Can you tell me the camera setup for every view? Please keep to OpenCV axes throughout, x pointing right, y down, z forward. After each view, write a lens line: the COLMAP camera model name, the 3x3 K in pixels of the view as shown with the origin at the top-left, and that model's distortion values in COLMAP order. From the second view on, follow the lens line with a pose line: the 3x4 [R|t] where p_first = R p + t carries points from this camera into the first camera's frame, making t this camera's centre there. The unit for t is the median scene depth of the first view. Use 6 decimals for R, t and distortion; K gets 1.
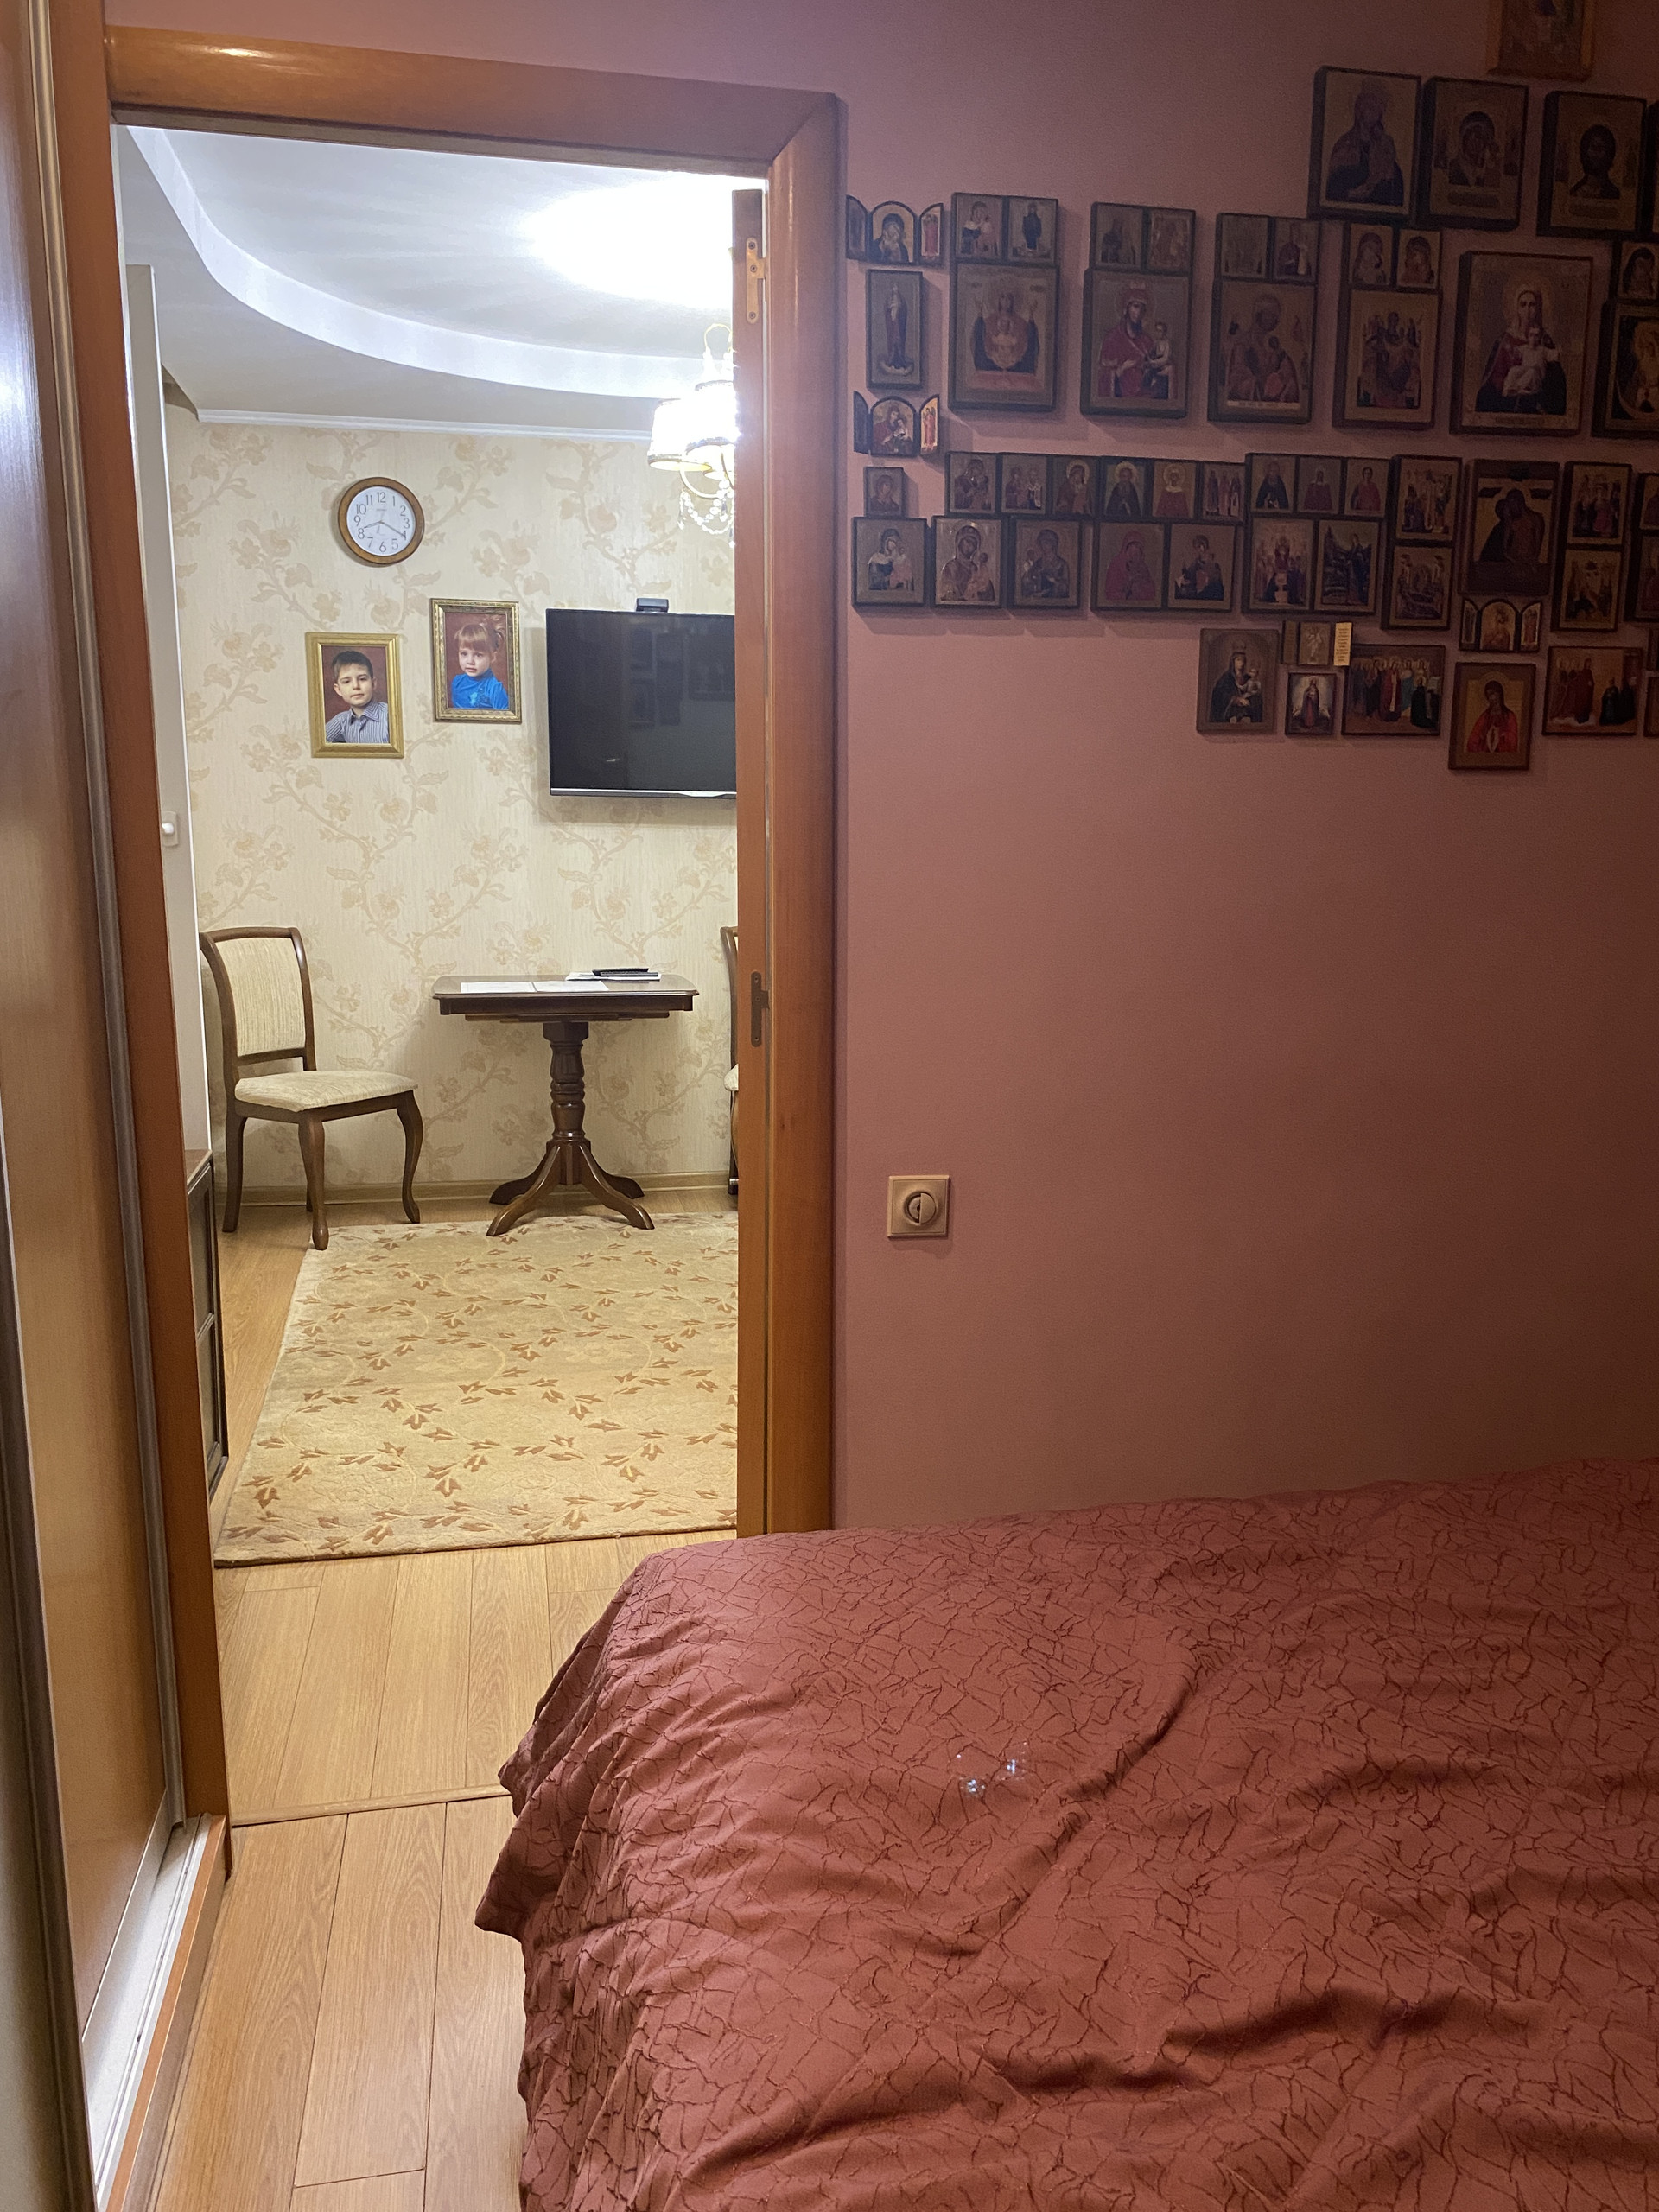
lens RADIAL K [[1689.1, 0, 849.4], [0, 1689.1, 1103.4], [0, 0, 1]] dist [0.011517, -0.021881]
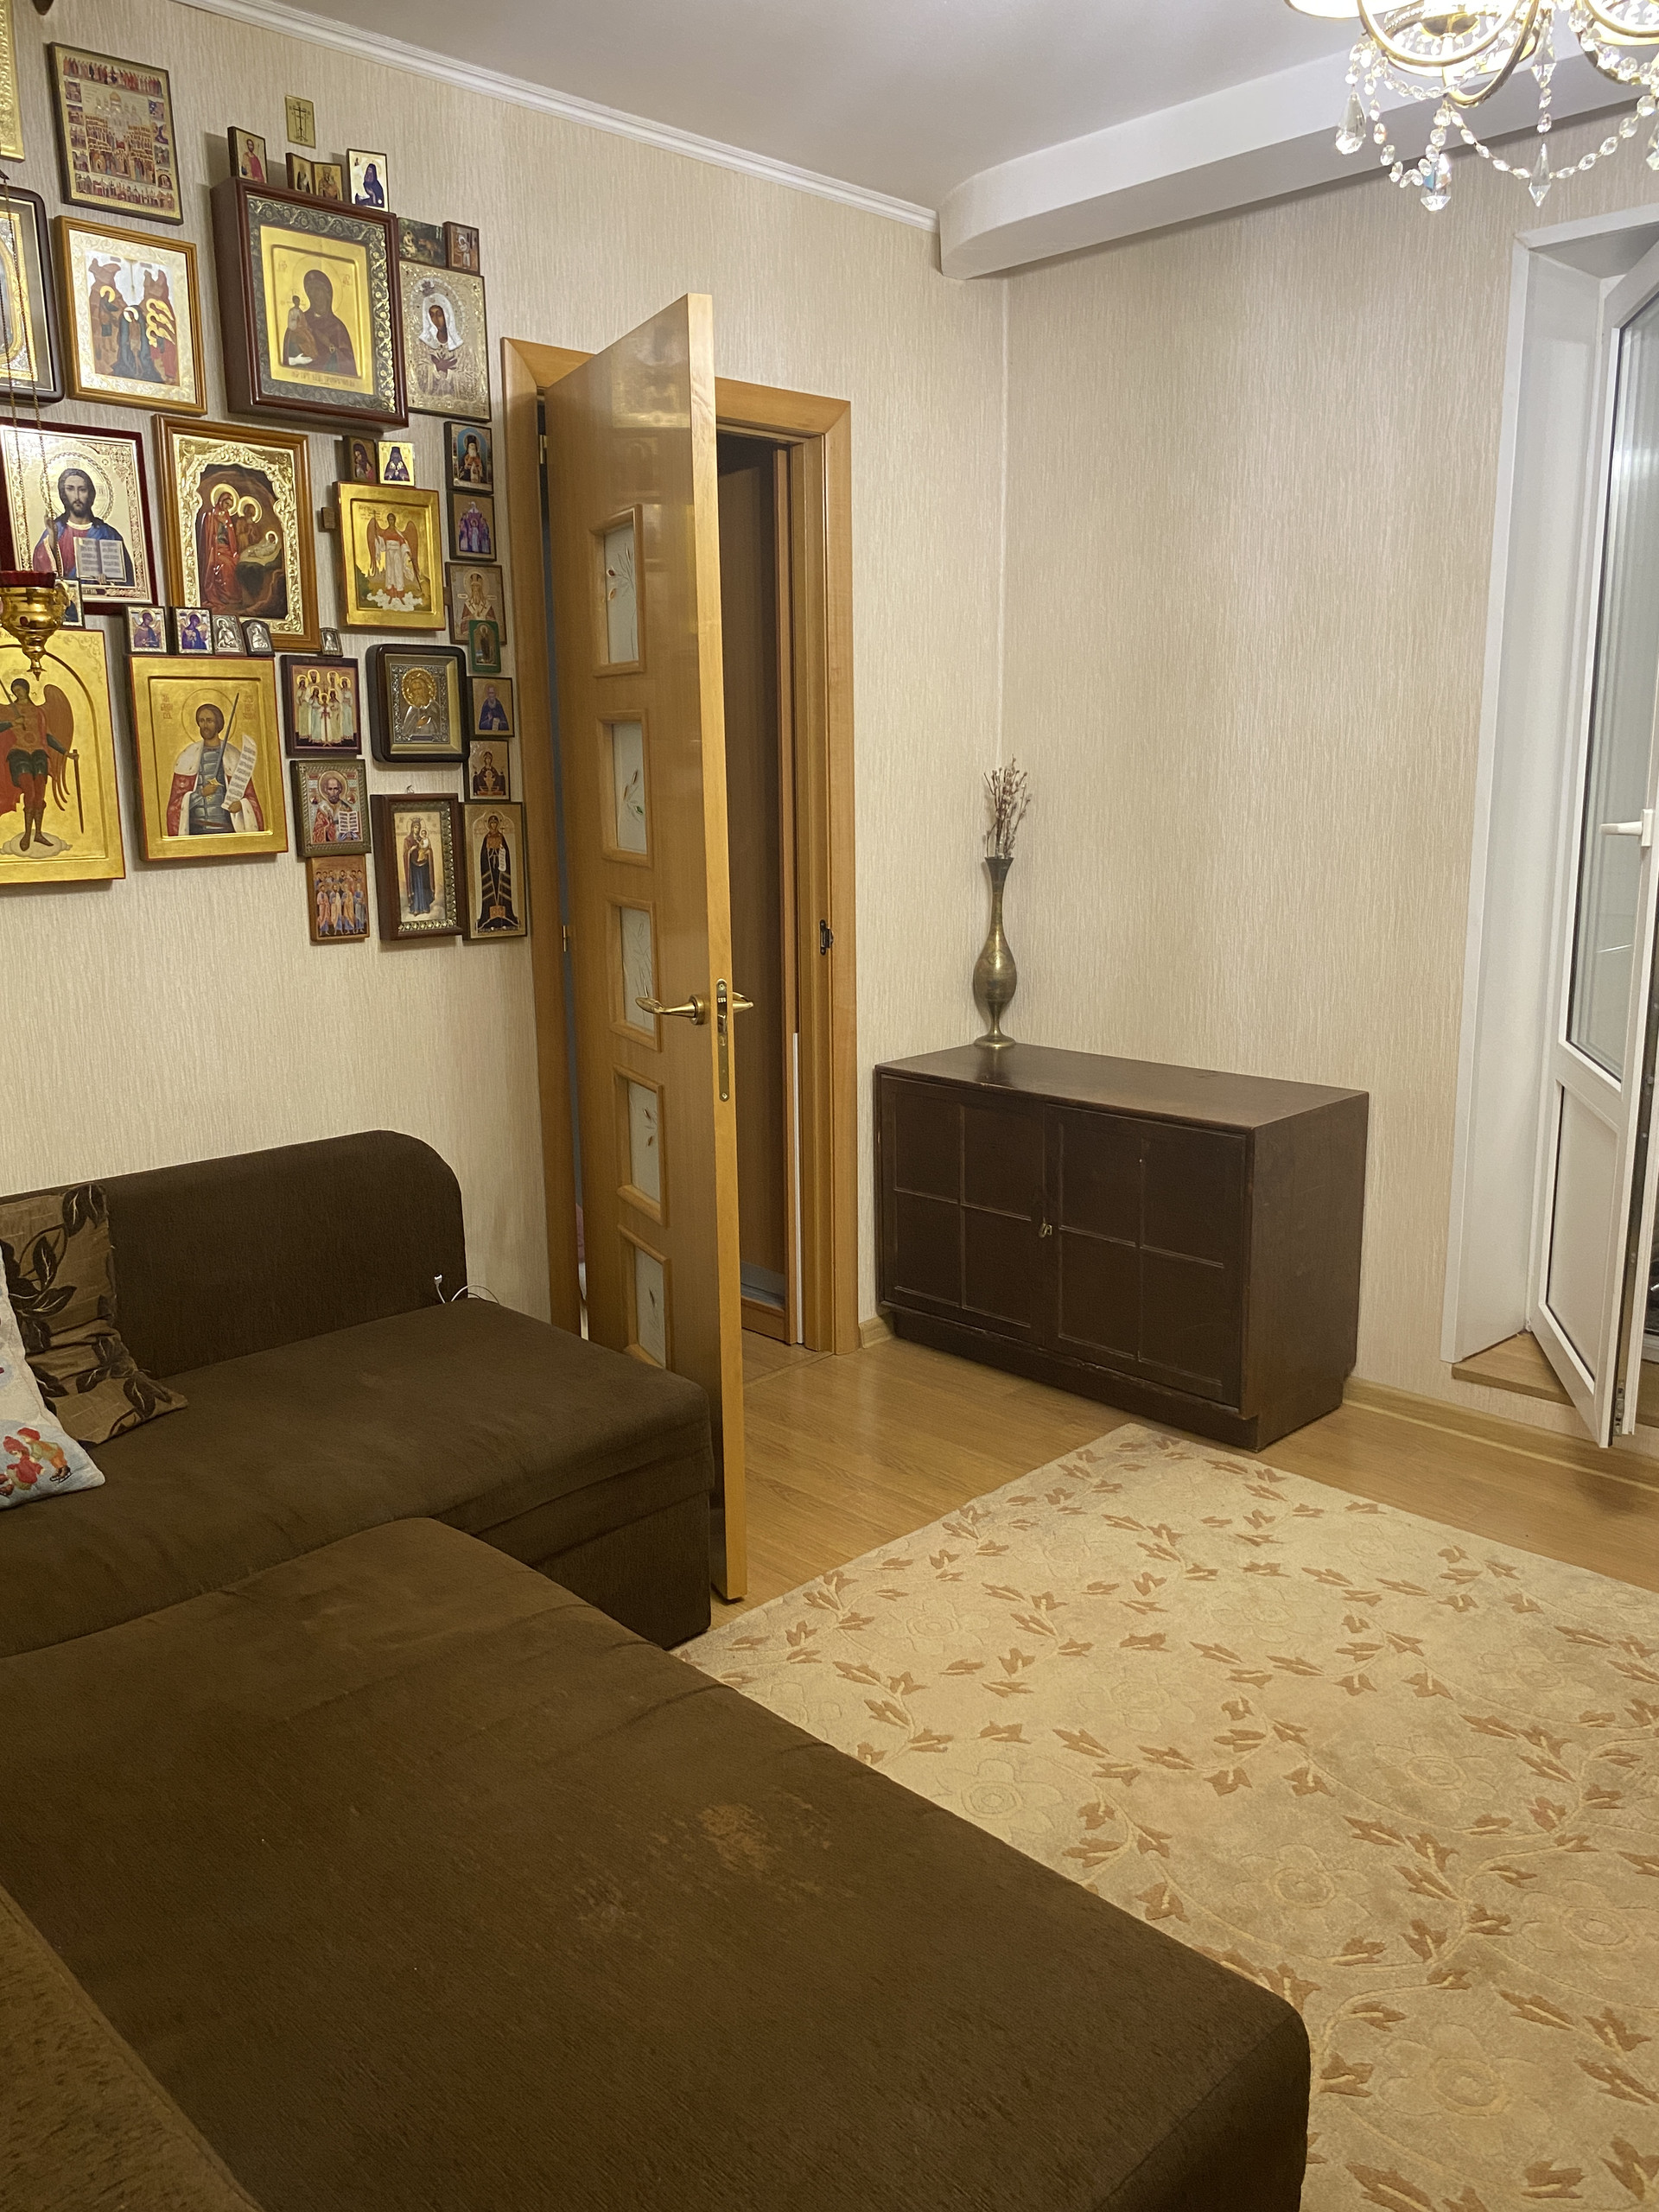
lens RADIAL K [[1689.1, 0, 817.5], [0, 1689.1, 1120.4], [0, 0, 1]] dist [0.011517, -0.021881]
pose [[-0.843075, 0.122367, -0.523690, 0.240049], [-0.085312, 0.931010, 0.354884, -0.195075], [0.530986, 0.343871, -0.774471, 0.986928]]
